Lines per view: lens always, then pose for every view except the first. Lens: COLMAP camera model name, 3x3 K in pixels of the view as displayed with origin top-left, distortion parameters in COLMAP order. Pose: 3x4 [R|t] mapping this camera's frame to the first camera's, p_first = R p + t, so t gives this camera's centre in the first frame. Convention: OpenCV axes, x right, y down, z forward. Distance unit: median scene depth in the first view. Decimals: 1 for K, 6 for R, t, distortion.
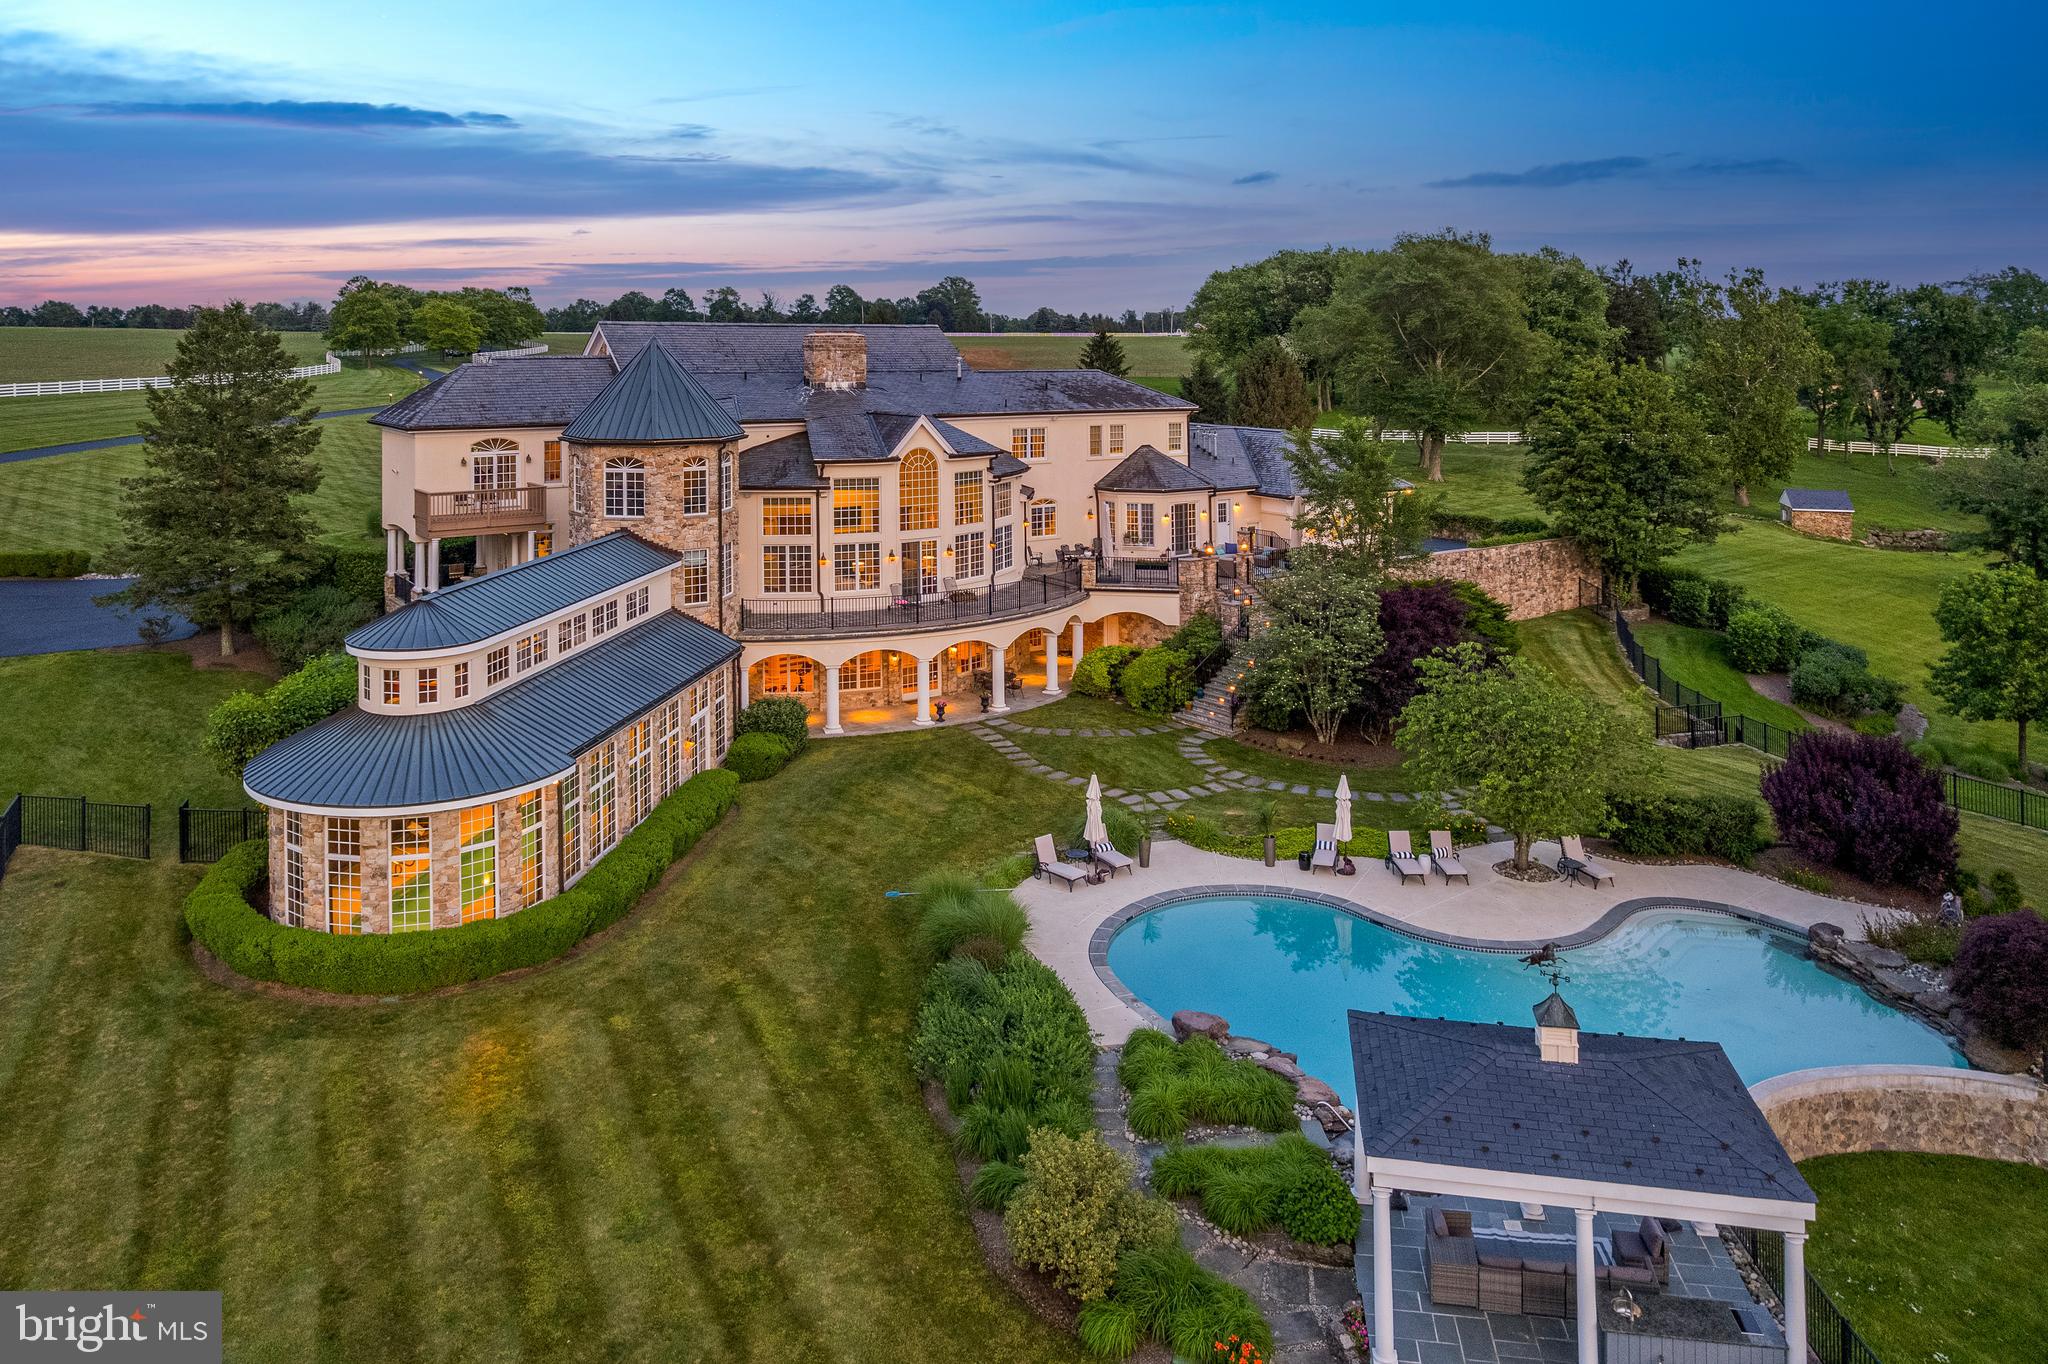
lens RADIAL K [[1421.9, 0, 881.6], [0, 1421.9, 342.3], [0, 0, 1]] dist [0.008010, -0.008590]
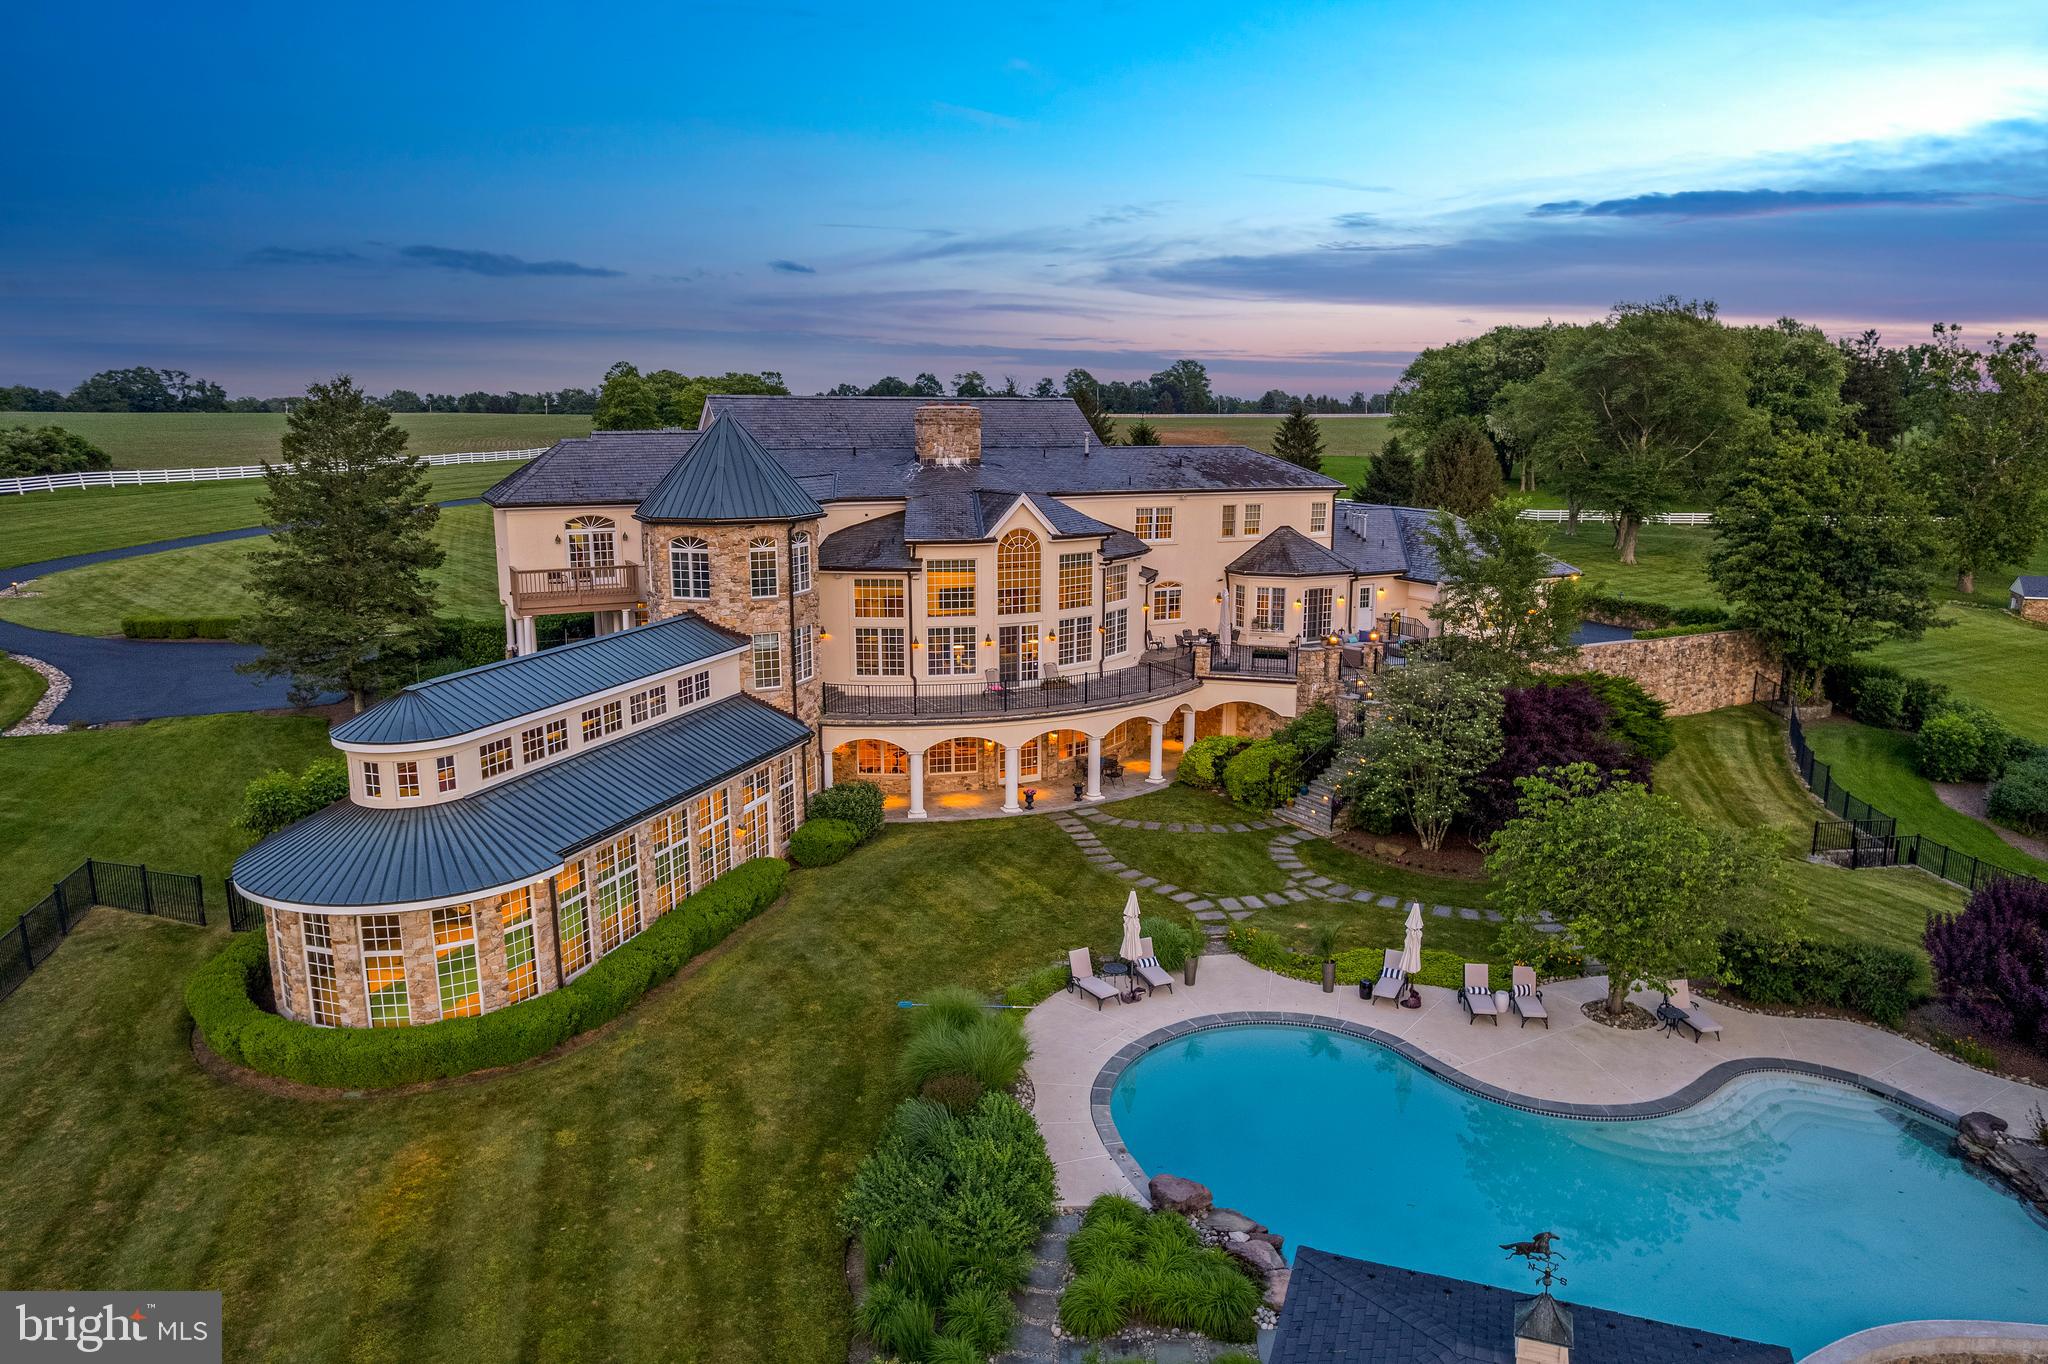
lens RADIAL K [[1271.2, 0, 940.3], [0, 1271.2, 688.8], [0, 0, 1]] dist [-0.039068, 0.042805]
pose [[0.989852, 0.025405, -0.139814, 0.095677], [0.003722, 0.978917, 0.204224, 0.005914], [0.142055, -0.202672, 0.968888, 0.150902]]
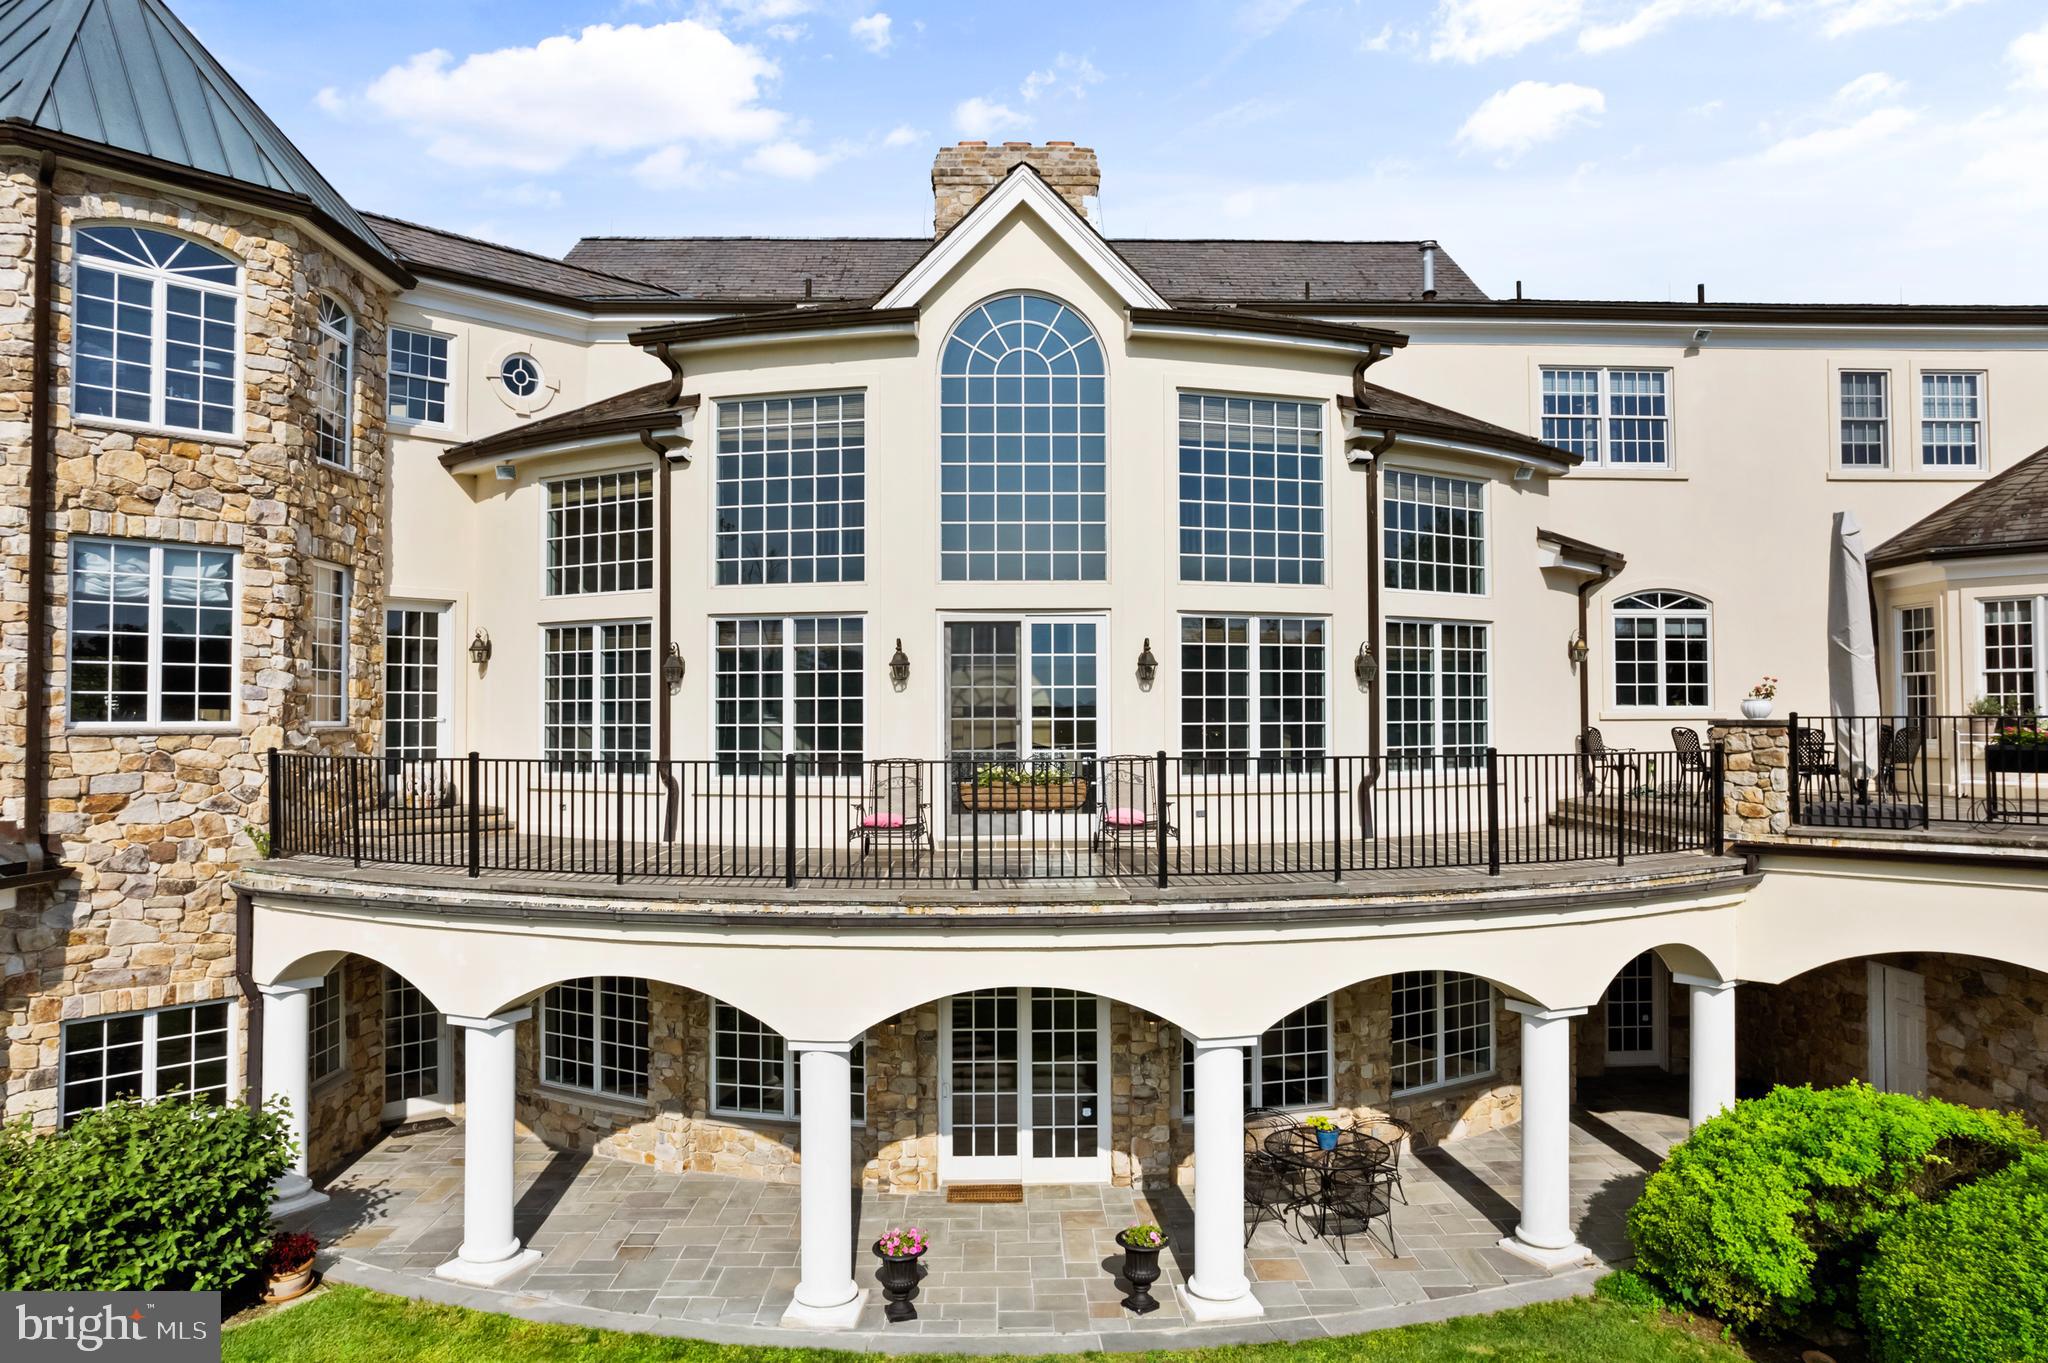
lens RADIAL K [[1297.2, 0, 1024.0], [0, 1297.2, 681.5], [0, 0, 1]] dist [-0.062226, 0.052199]
pose [[0.860726, -0.011180, -0.508946, 0.157849], [-0.002145, 0.999670, -0.025589, 0.159308], [0.509064, 0.023116, 0.860418, 0.785625]]
